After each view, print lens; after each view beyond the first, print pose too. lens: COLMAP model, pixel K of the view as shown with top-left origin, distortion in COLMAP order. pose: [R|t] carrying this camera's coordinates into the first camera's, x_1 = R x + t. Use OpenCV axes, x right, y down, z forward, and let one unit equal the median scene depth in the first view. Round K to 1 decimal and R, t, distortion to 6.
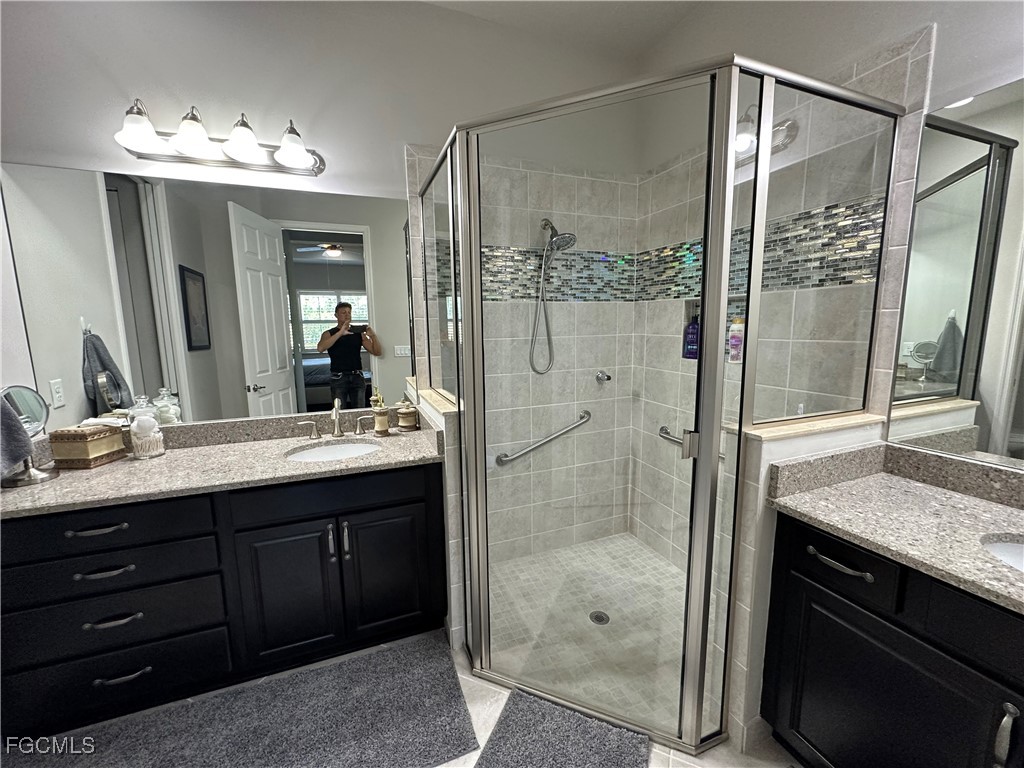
lens RADIAL K [[408.3, 0, 511.3], [0, 408.3, 383.4], [0, 0, 1]] dist [-0.002913, 0.000454]
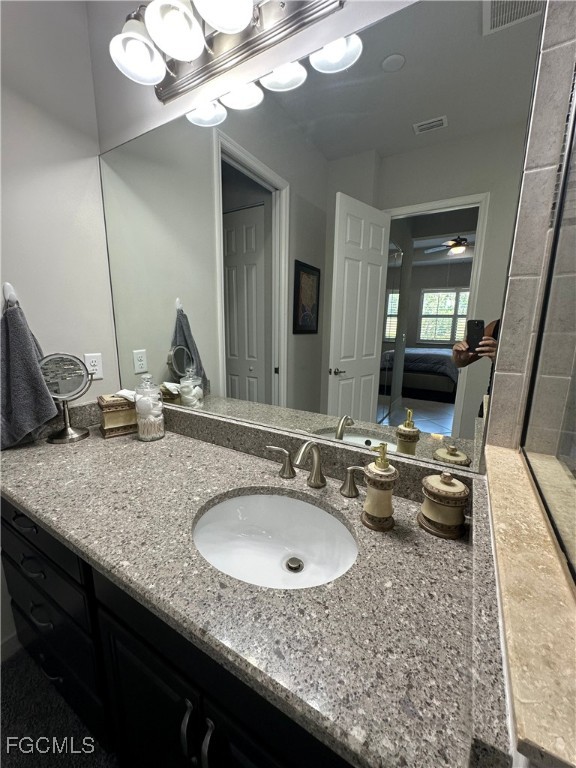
lens RADIAL K [[306.2, 0, 288.0], [0, 306.2, 384.0], [0, 0, 1]] dist [-0.002913, 0.000454]
pose [[0.611762, 0.175908, -0.771235, -0.108721], [-0.129520, 0.984078, 0.121716, -0.057111], [0.780366, 0.025430, 0.624805, 0.584083]]
